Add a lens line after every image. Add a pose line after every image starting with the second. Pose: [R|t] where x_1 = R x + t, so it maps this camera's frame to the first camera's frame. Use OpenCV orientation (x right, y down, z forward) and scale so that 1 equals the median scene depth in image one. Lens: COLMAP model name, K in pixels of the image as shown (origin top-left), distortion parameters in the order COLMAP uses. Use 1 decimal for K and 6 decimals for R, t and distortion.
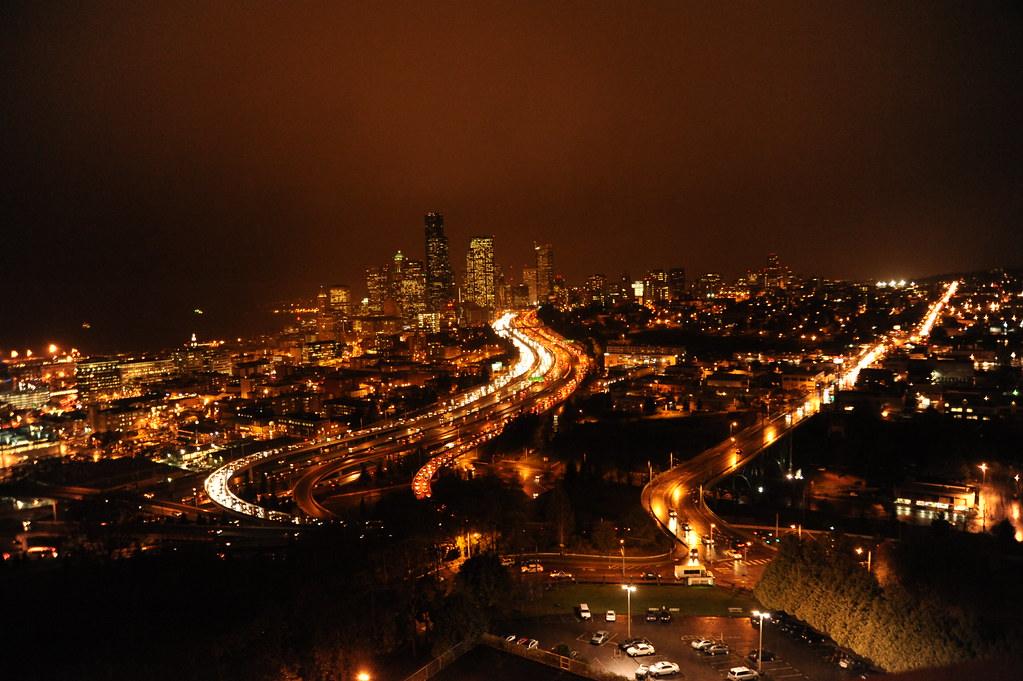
lens RADIAL K [[1113.8, 0, 511.7], [0, 1113.8, 340.3], [0, 0, 1]] dist [0.096972, 0.000000]
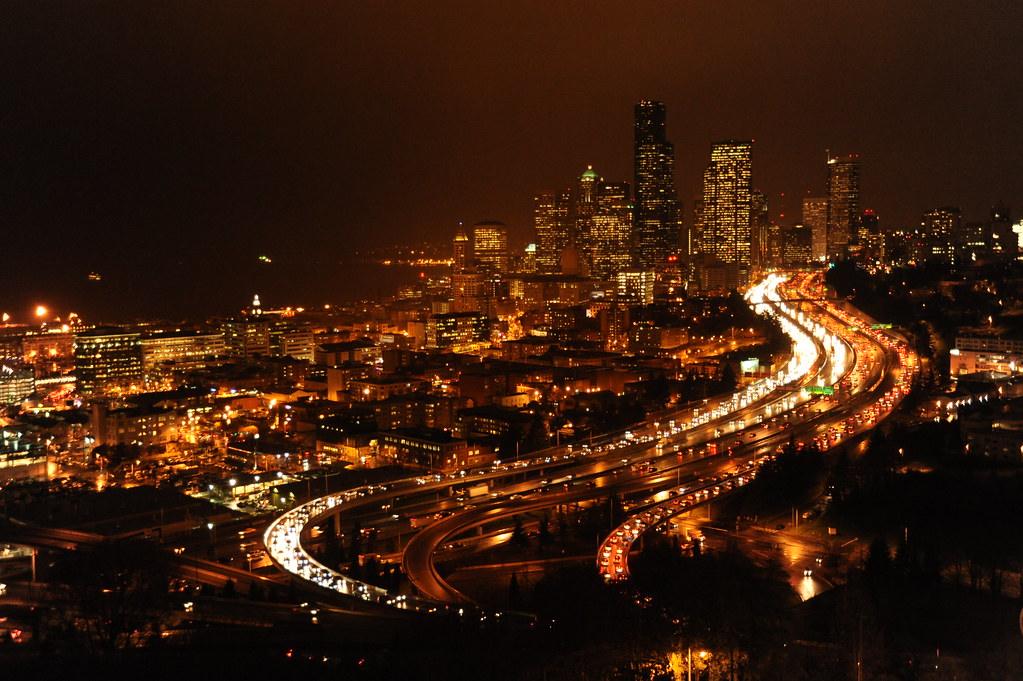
lens RADIAL K [[1113.8, 0, 511.4], [0, 1113.8, 341.4], [0, 0, 1]] dist [0.096972, 0.000000]
pose [[0.971175, 0.037124, -0.235459, 0.003044], [-0.031227, 0.999099, 0.028726, -0.002023], [0.236313, -0.020546, 0.971460, 0.409513]]
